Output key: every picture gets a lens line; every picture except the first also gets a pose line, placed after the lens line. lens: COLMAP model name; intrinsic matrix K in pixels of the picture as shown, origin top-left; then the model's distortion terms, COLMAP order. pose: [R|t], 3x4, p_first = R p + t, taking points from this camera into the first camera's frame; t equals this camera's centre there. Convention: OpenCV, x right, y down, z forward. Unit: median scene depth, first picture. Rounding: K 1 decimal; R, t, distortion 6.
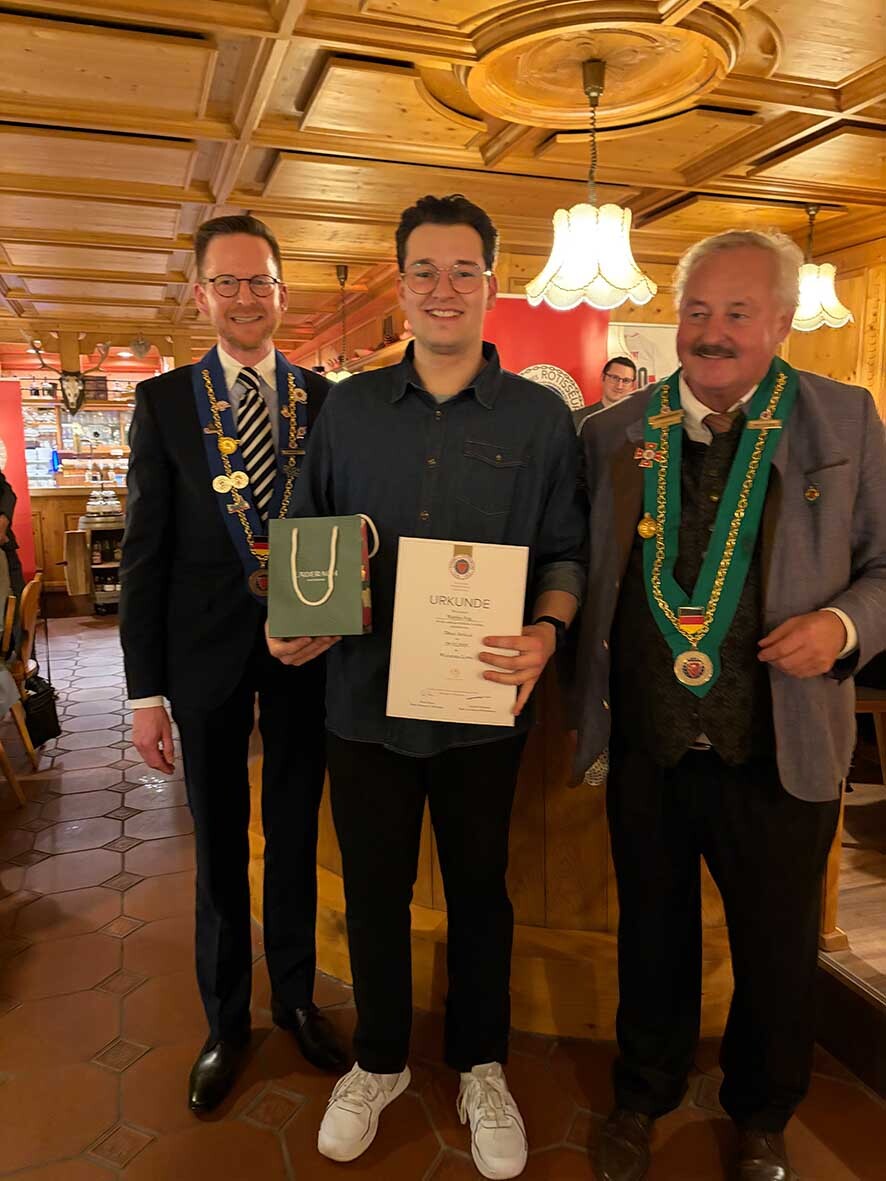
lens RADIAL K [[914.0, 0, 433.2], [0, 914.0, 591.1], [0, 0, 1]] dist [0.047047, -0.037463]
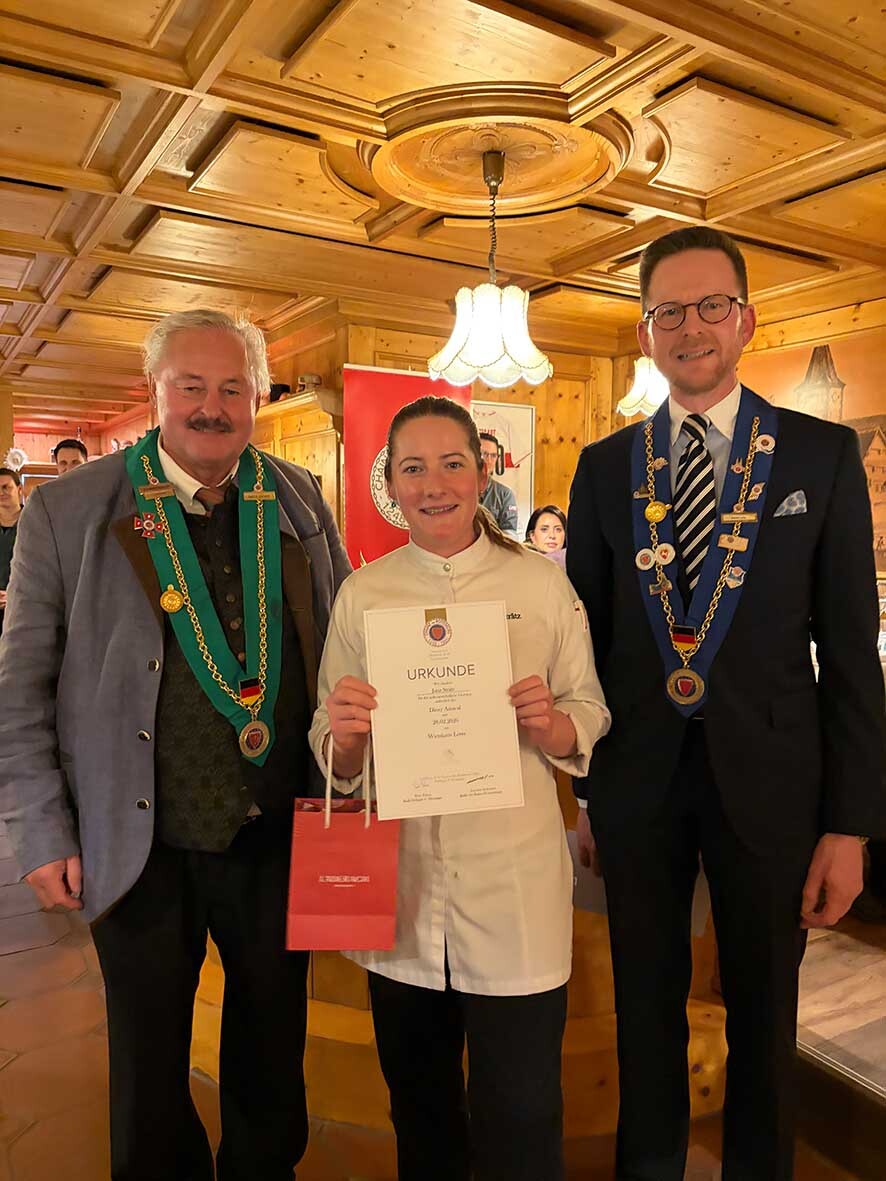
lens RADIAL K [[914.0, 0, 431.0], [0, 914.0, 587.3], [0, 0, 1]] dist [0.047047, -0.037463]
pose [[0.979532, 0.004744, 0.201232, -0.071198], [0.011286, 0.996855, -0.078439, -0.002898], [-0.200971, 0.079105, 0.976398, 0.027505]]
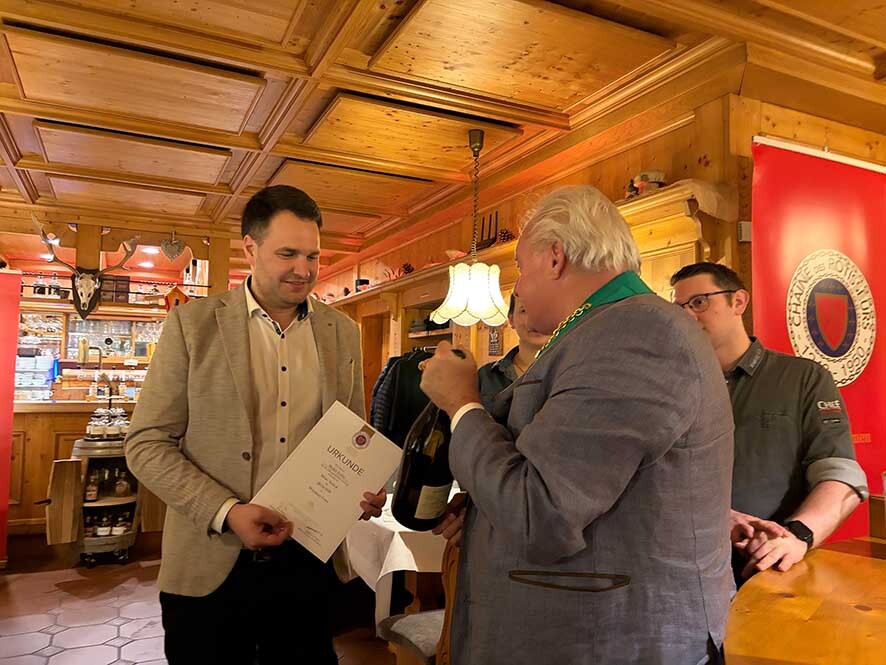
lens RADIAL K [[685.7, 0, 447.8], [0, 685.7, 324.0], [0, 0, 1]] dist [0.047047, -0.037463]
pose [[0.991991, 0.036893, 0.120805, -0.263776], [-0.009580, 0.975616, -0.219277, -0.094315], [-0.125949, 0.216364, 0.968155, 0.665499]]
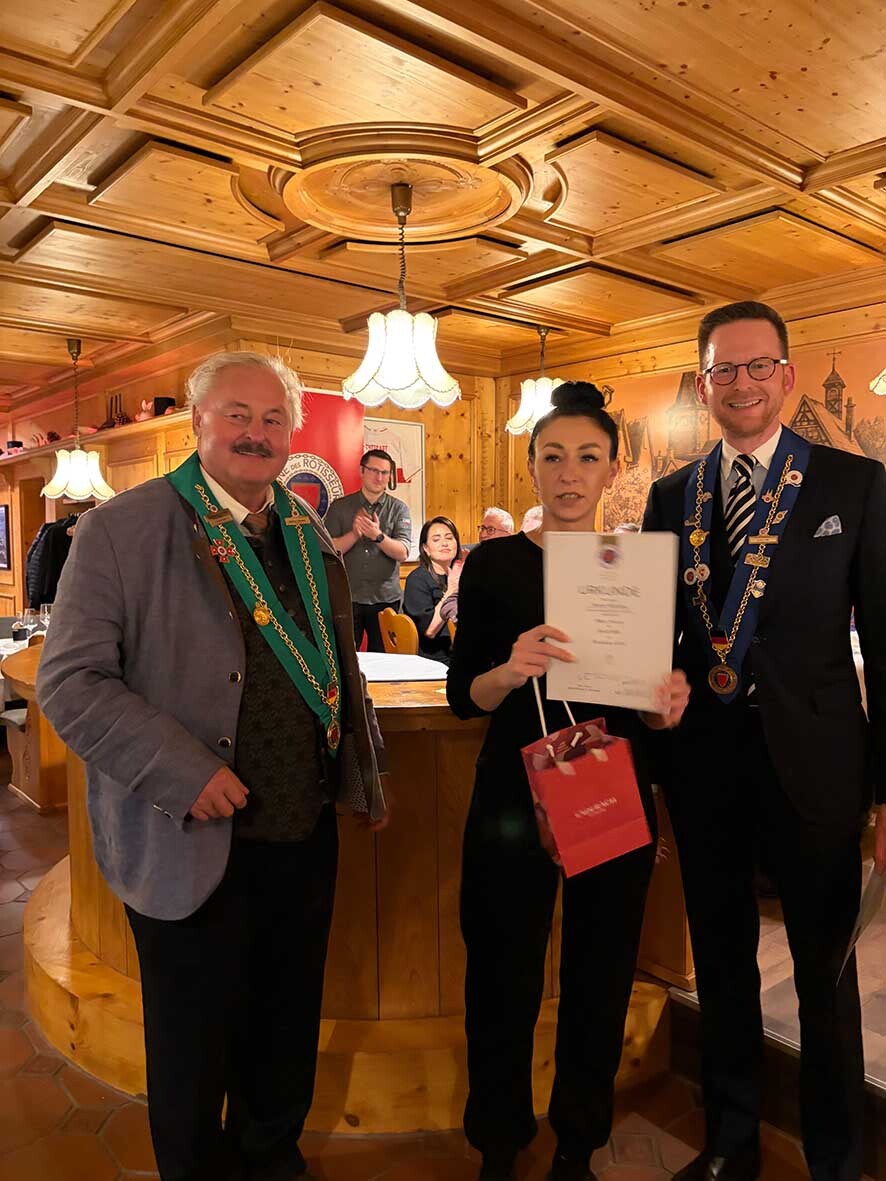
lens RADIAL K [[914.0, 0, 445.7], [0, 914.0, 576.6], [0, 0, 1]] dist [0.047047, -0.037463]
pose [[0.933797, -0.007456, 0.357725, -0.117606], [0.045143, 0.994249, -0.097118, -0.005092], [-0.354944, 0.106837, 0.928763, 0.018061]]
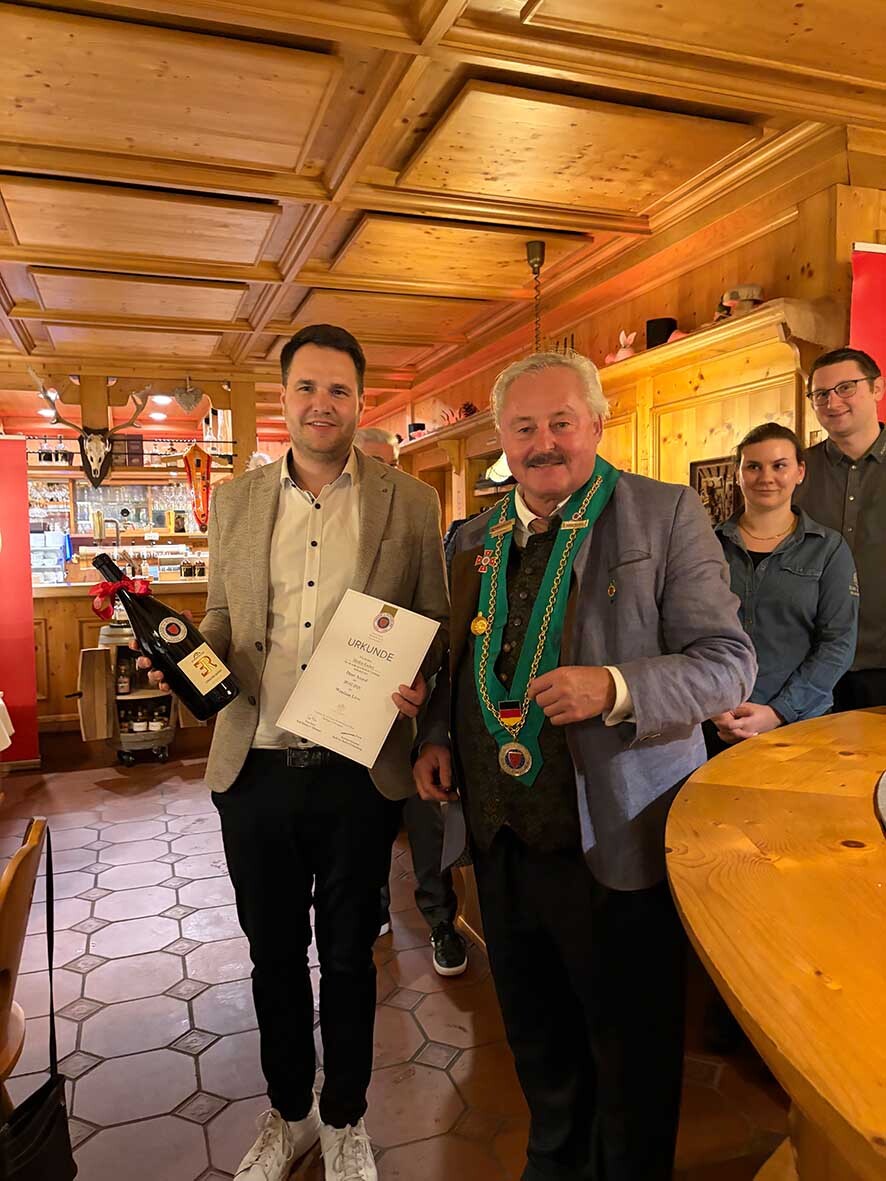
lens RADIAL K [[914.0, 0, 442.2], [0, 914.0, 578.8], [0, 0, 1]] dist [0.047047, -0.037463]
pose [[0.999958, -0.006656, 0.006258, -0.238071], [0.007257, 0.994815, -0.101437, -0.082566], [-0.005551, 0.101478, 0.994822, 0.547834]]
